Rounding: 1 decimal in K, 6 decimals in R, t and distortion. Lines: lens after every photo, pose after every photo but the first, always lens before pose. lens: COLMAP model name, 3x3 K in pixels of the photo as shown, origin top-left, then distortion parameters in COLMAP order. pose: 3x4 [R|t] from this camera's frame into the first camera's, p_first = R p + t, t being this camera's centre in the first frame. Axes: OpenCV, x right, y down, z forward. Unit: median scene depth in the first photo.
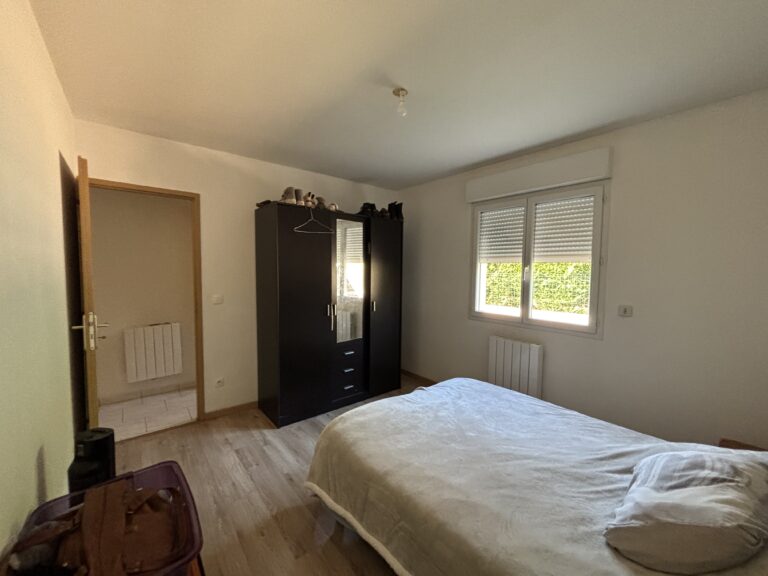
lens RADIAL K [[310.3, 0, 382.3], [0, 310.3, 287.8], [0, 0, 1]] dist [0.003446, -0.000662]
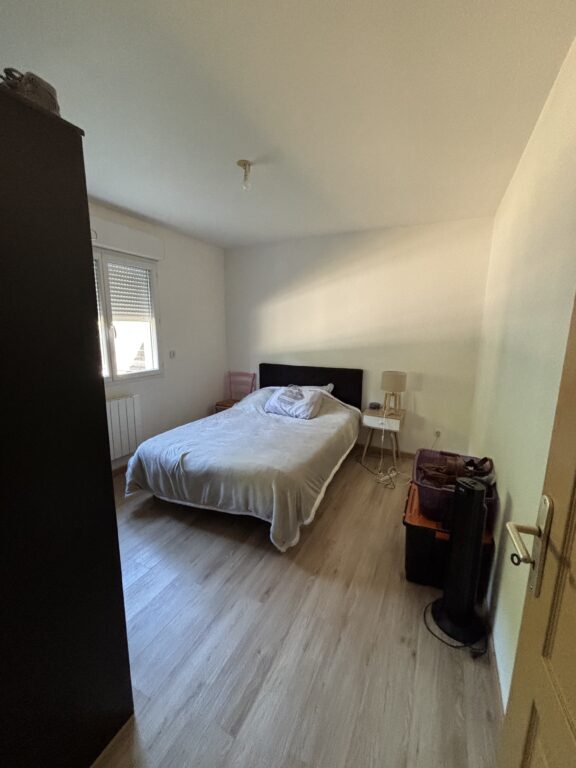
lens RADIAL K [[310.3, 0, 291.4], [0, 310.3, 382.1], [0, 0, 1]] dist [0.003446, -0.000662]
pose [[-0.419218, -0.174693, 0.890920, -0.984935], [0.041640, 0.976581, 0.211083, -0.104532], [-0.906930, 0.125587, -0.402126, 1.235702]]
